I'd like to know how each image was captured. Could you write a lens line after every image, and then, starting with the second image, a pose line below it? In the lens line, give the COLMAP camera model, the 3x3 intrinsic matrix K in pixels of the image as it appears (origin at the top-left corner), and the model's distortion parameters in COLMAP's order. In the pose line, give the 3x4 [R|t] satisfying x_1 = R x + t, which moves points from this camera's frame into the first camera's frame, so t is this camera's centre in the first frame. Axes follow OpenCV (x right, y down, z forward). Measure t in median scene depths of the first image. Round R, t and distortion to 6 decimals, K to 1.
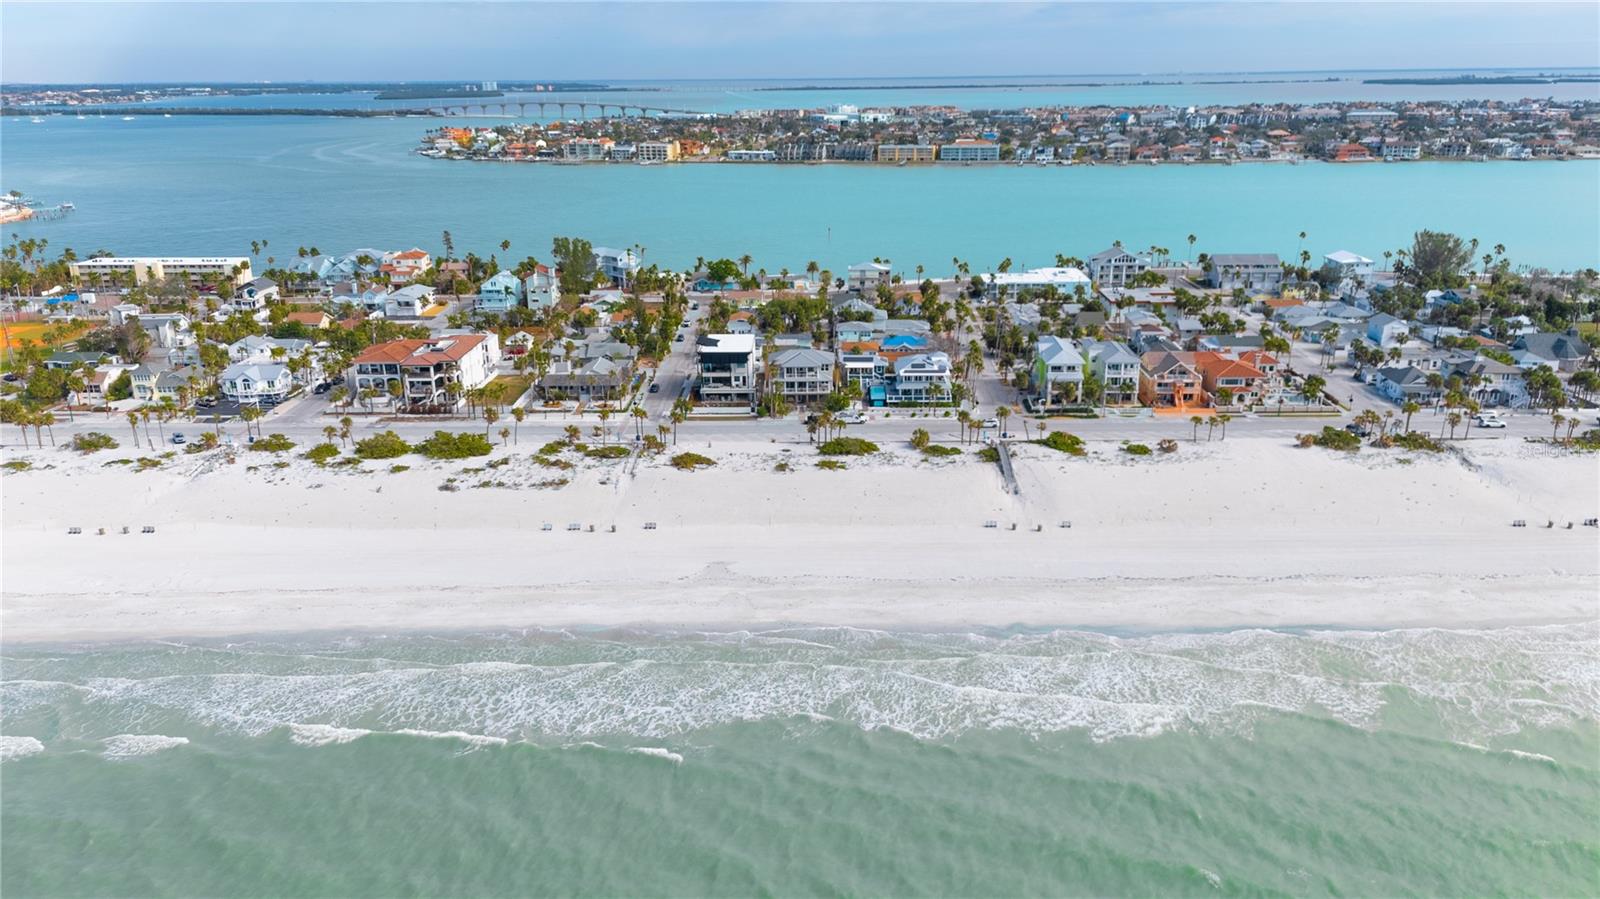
lens RADIAL K [[1177.3, 0, 800.0], [0, 1177.3, 449.5], [0, 0, 1]] dist [0.076207, -0.080797]
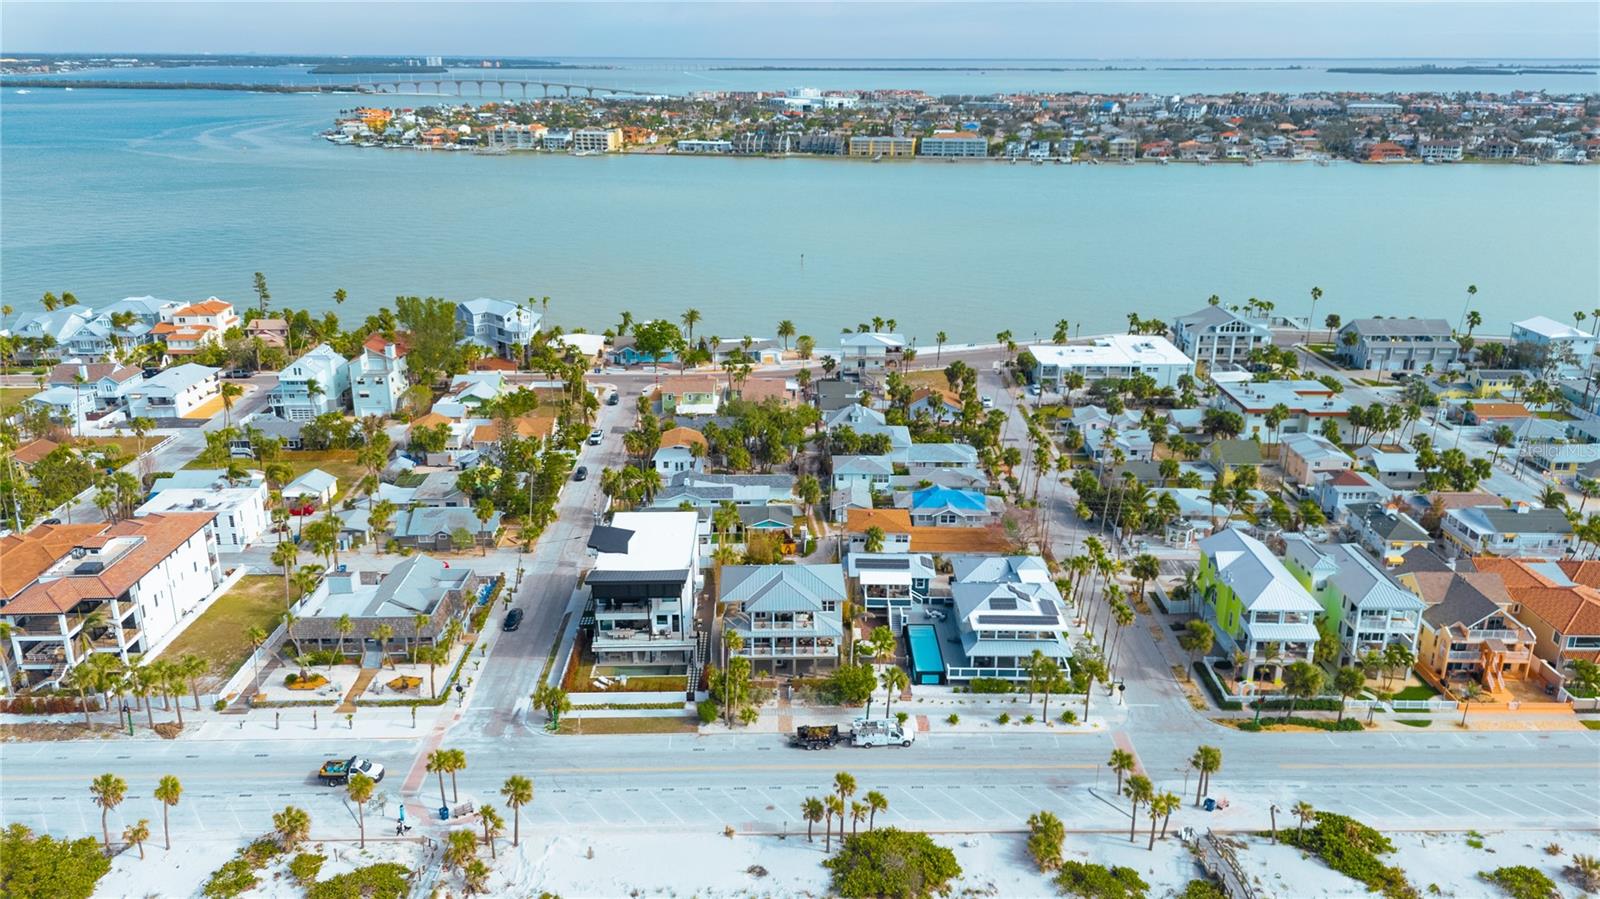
lens RADIAL K [[1177.3, 0, 800.0], [0, 1177.3, 449.5], [0, 0, 1]] dist [0.076207, -0.080797]
pose [[0.999298, 0.002008, 0.037400, -0.003130], [-0.002568, 0.999885, 0.014927, -0.040987], [-0.037366, -0.015012, 0.999189, 0.129459]]
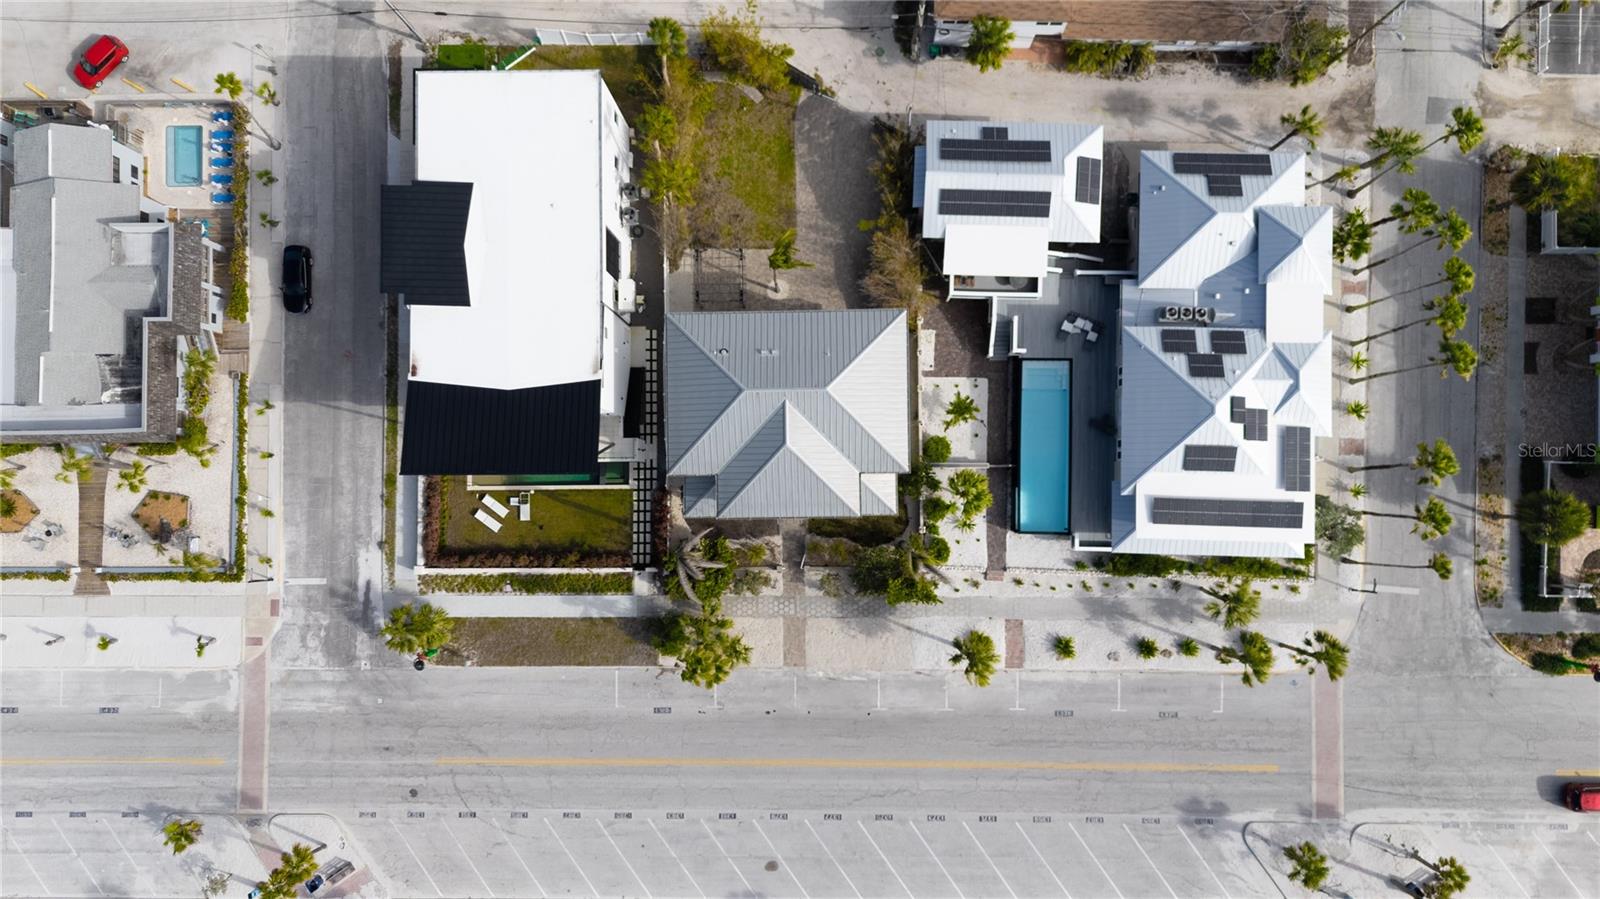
lens RADIAL K [[1177.3, 0, 800.0], [0, 1177.3, 449.5], [0, 0, 1]] dist [0.076207, -0.080797]
pose [[0.999643, -0.015247, -0.021944, 0.002871], [0.025769, 0.332787, 0.942650, -0.093293], [-0.007070, -0.942879, 0.333061, 0.250796]]
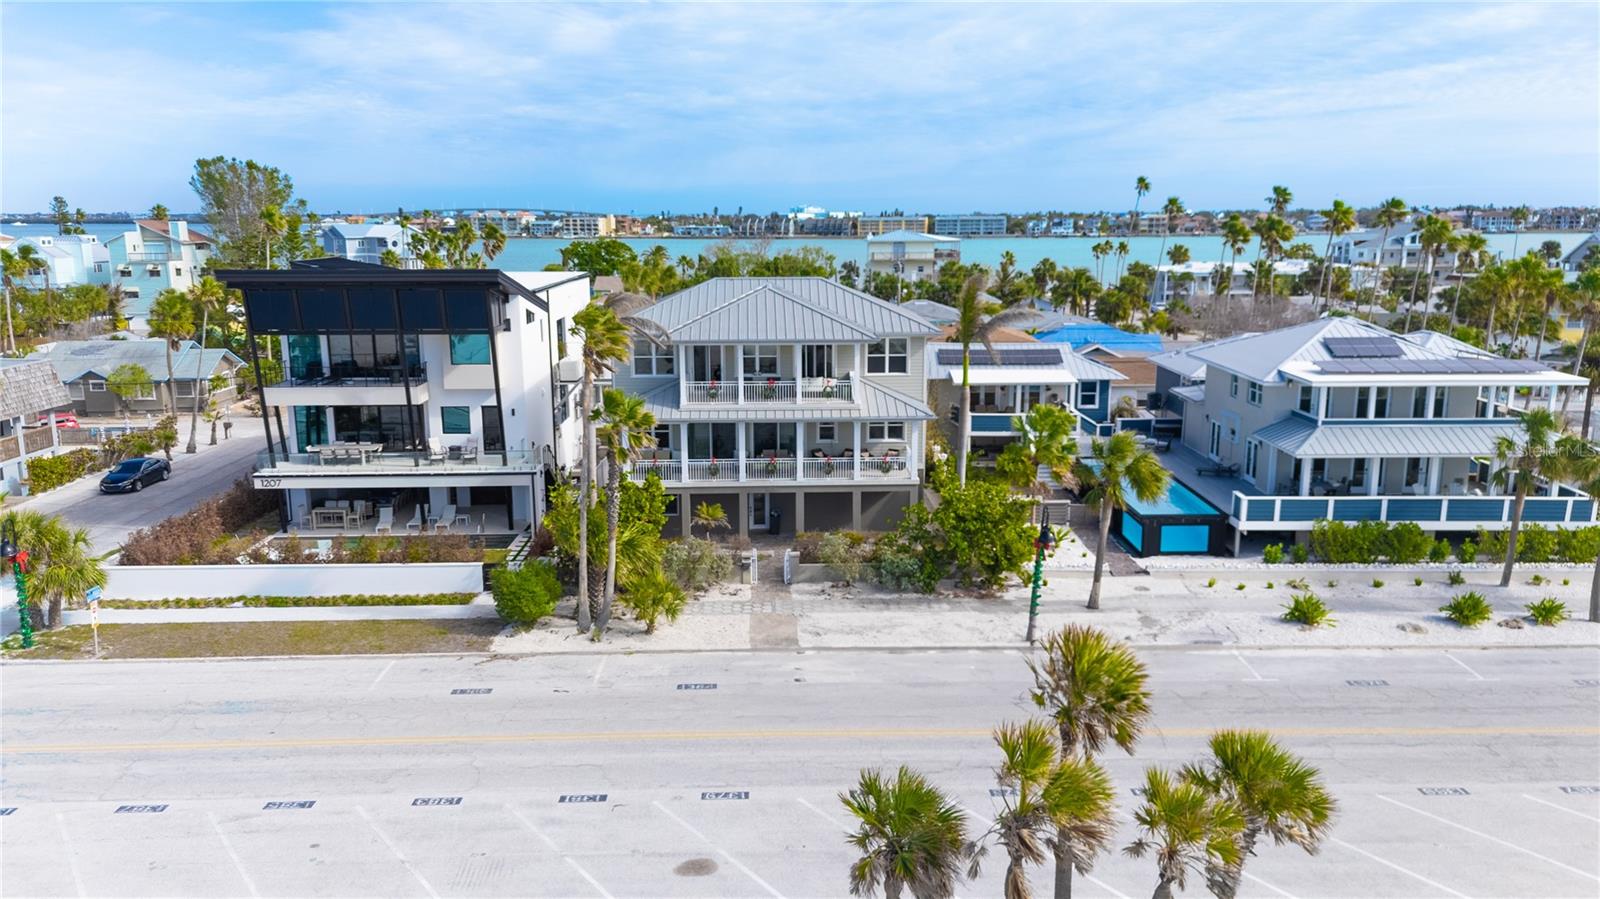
lens RADIAL K [[1177.3, 0, 800.0], [0, 1177.3, 449.5], [0, 0, 1]] dist [0.076207, -0.080797]
pose [[0.999481, -0.001302, 0.032203, 0.000002], [0.004837, 0.993925, -0.109952, -0.008912], [-0.031864, 0.110051, 0.993415, 0.222150]]
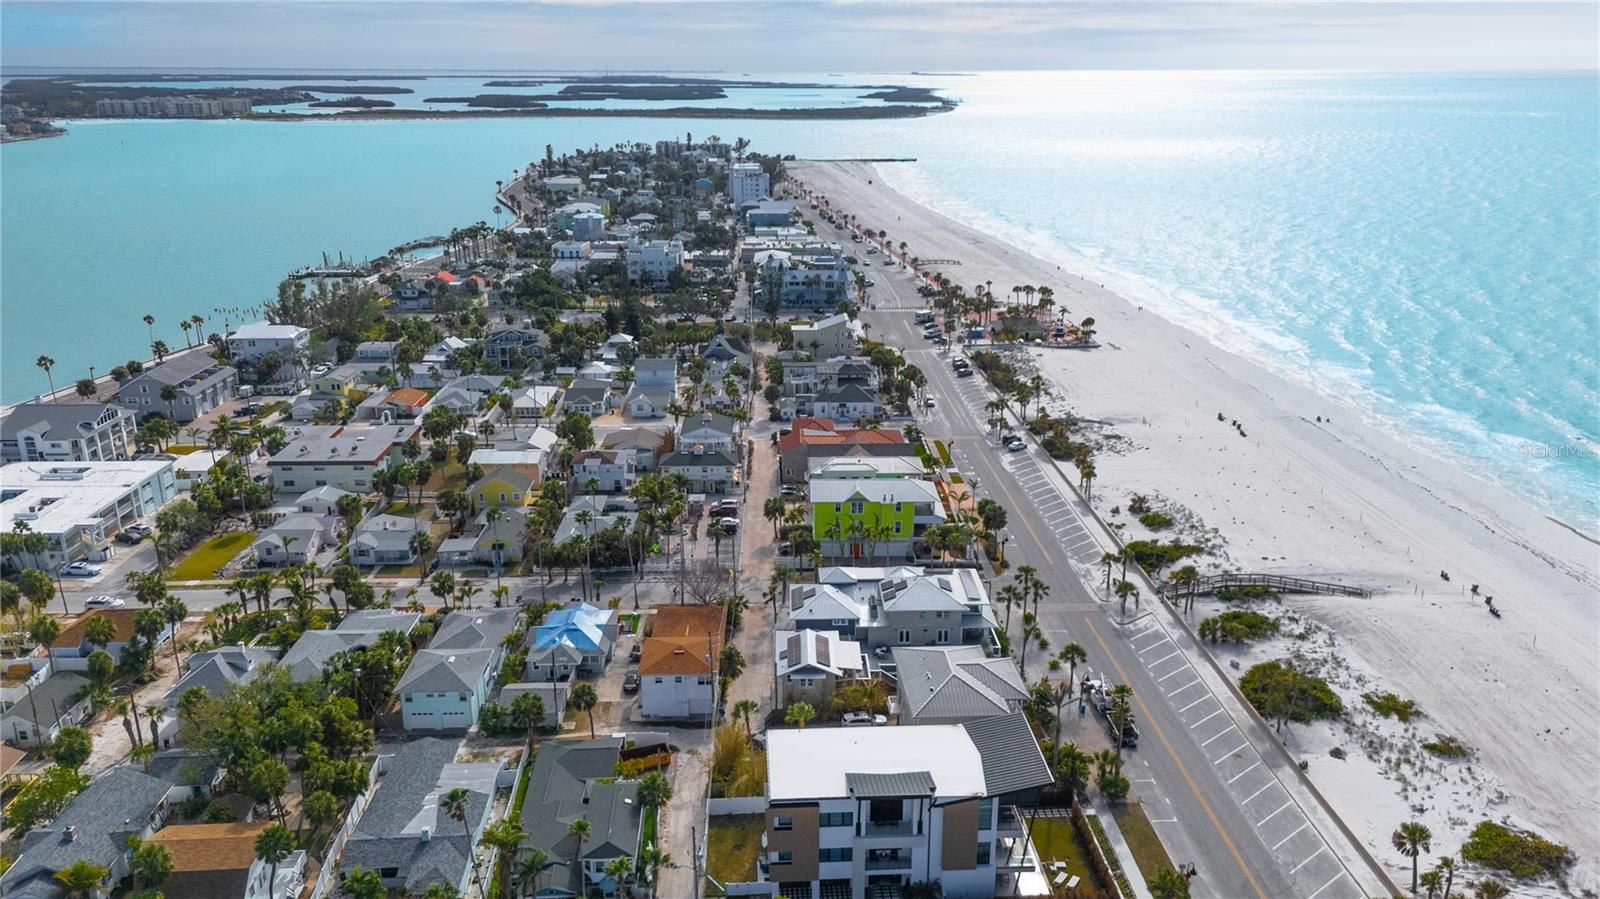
lens RADIAL K [[1177.3, 0, 800.0], [0, 1177.3, 449.5], [0, 0, 1]] dist [0.076207, -0.080797]
pose [[-0.066435, -0.297415, 0.952434, -0.118100], [0.300600, 0.904229, 0.303330, -0.090740], [-0.951434, 0.306453, 0.029330, 0.284046]]
